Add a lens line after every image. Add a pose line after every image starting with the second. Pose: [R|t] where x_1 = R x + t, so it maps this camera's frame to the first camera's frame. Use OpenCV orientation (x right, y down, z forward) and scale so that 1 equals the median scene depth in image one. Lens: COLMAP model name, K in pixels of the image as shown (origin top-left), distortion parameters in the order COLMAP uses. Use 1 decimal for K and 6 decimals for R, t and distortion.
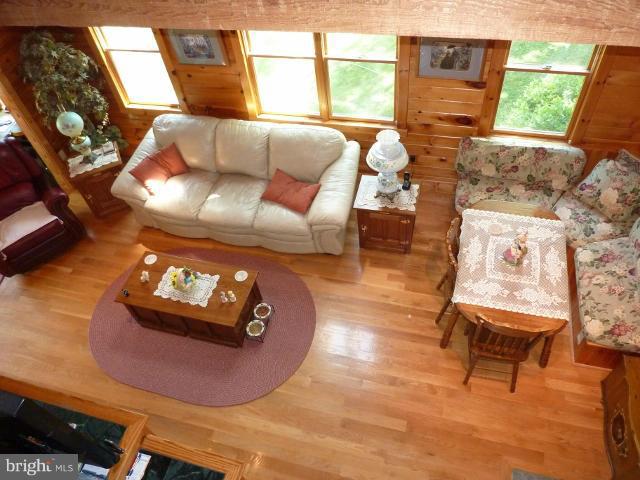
lens RADIAL K [[470.0, 0, 320.0], [0, 470.0, 240.0], [0, 0, 1]] dist [-0.019760, -0.003249]
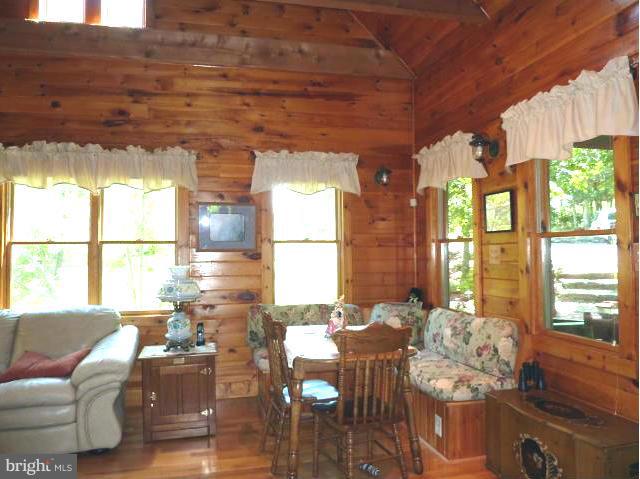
lens RADIAL K [[470.0, 0, 320.0], [0, 470.0, 239.5], [0, 0, 1]] dist [-0.019760, -0.003249]
pose [[0.880019, 0.085638, 0.467154, -0.042381], [0.315215, 0.630428, -0.709366, 0.449503], [-0.355255, 0.771510, 0.527794, 0.312088]]
